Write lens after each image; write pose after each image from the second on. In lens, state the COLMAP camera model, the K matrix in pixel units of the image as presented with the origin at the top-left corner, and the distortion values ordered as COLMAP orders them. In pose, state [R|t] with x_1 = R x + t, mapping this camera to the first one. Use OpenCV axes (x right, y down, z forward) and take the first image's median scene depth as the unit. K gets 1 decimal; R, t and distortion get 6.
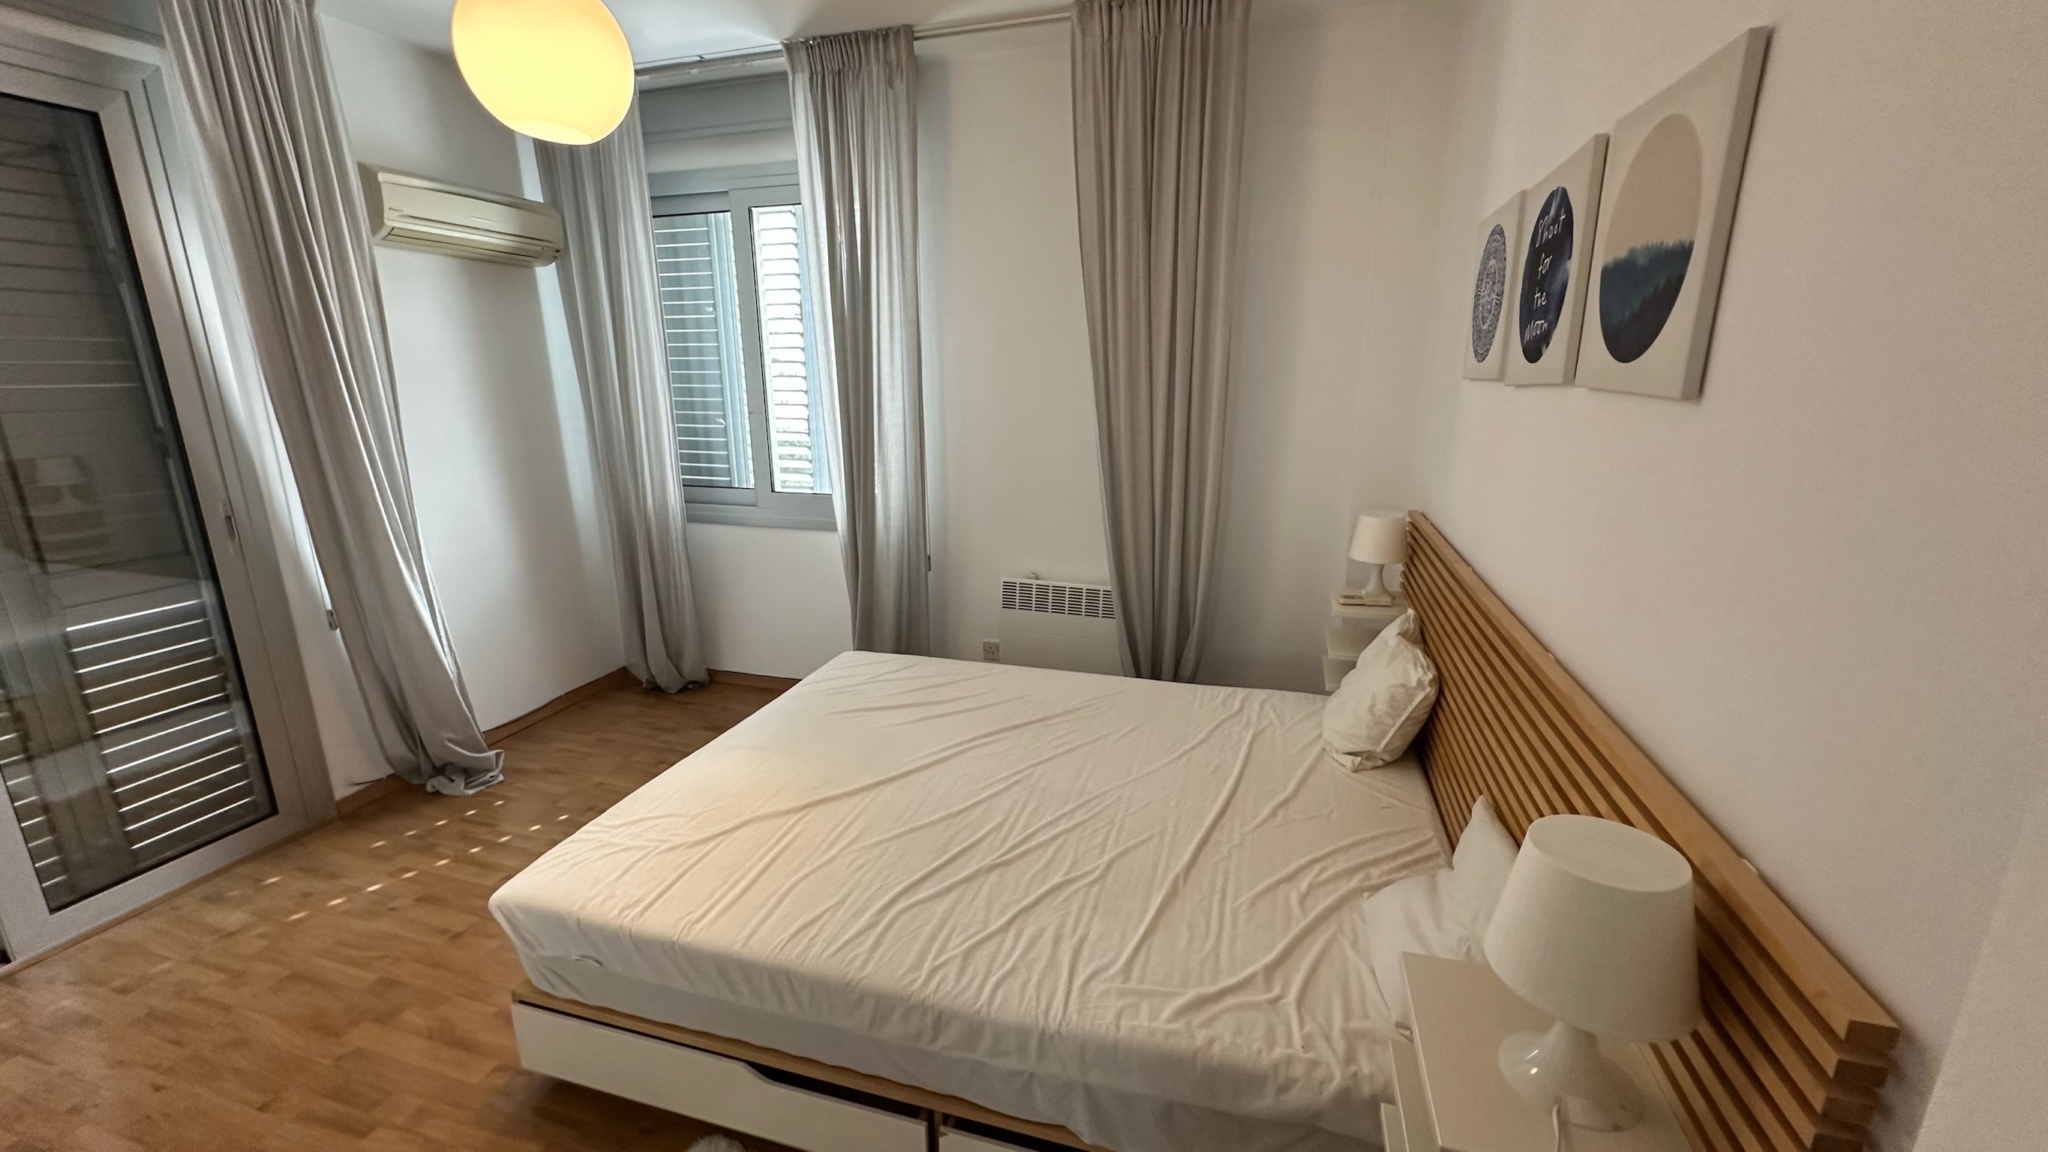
lens RADIAL K [[823.3, 0, 1020.1], [0, 823.3, 575.8], [0, 0, 1]] dist [-0.002895, 0.000039]
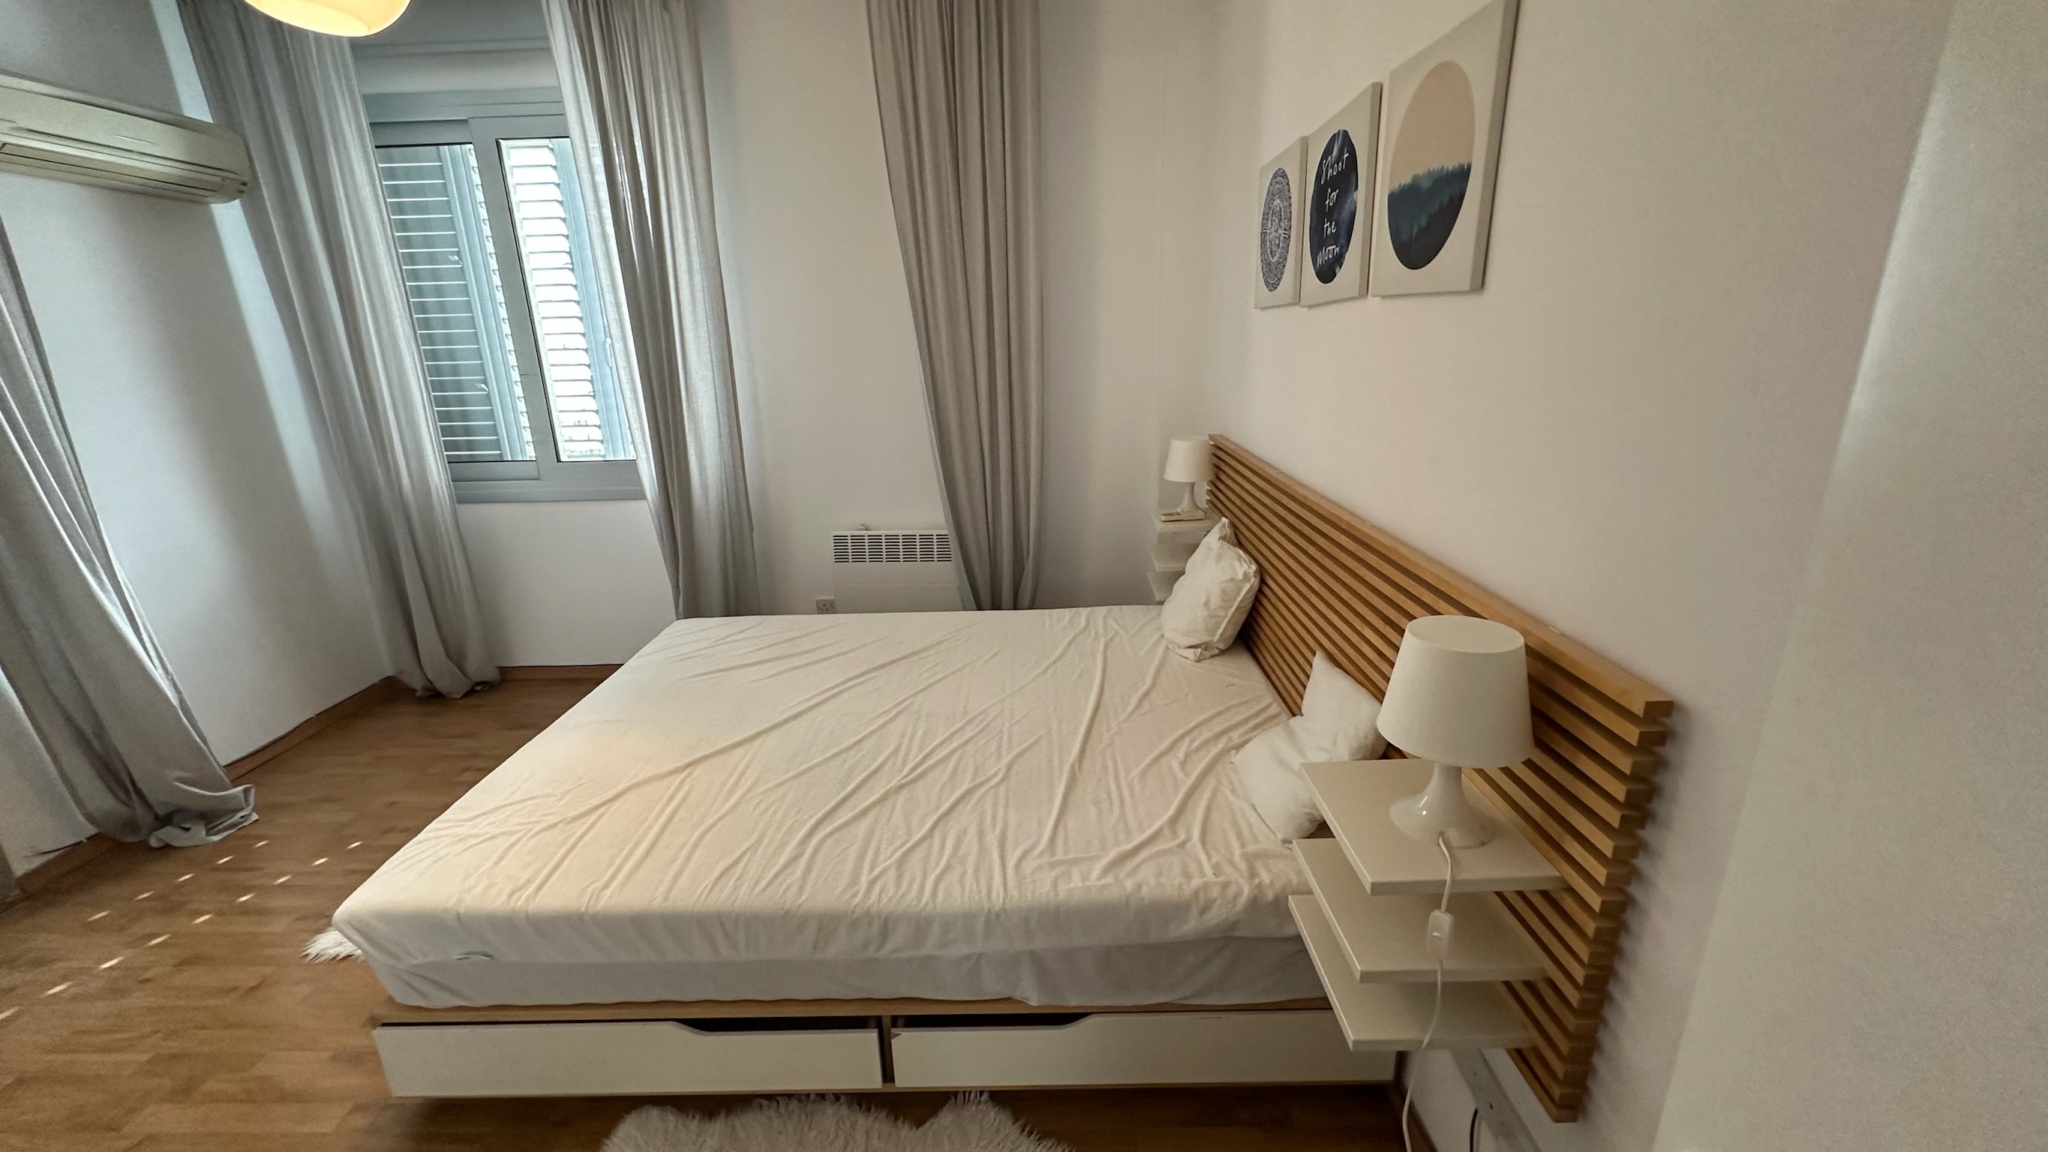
lens RADIAL K [[824.8, 0, 1021.4], [0, 824.8, 575.3], [0, 0, 1]] dist [-0.001057, -0.000040]
pose [[0.960615, -0.099124, 0.259603, -0.109608], [0.089860, 0.994829, 0.047342, 0.046676], [-0.262953, -0.022149, 0.964554, -0.024736]]
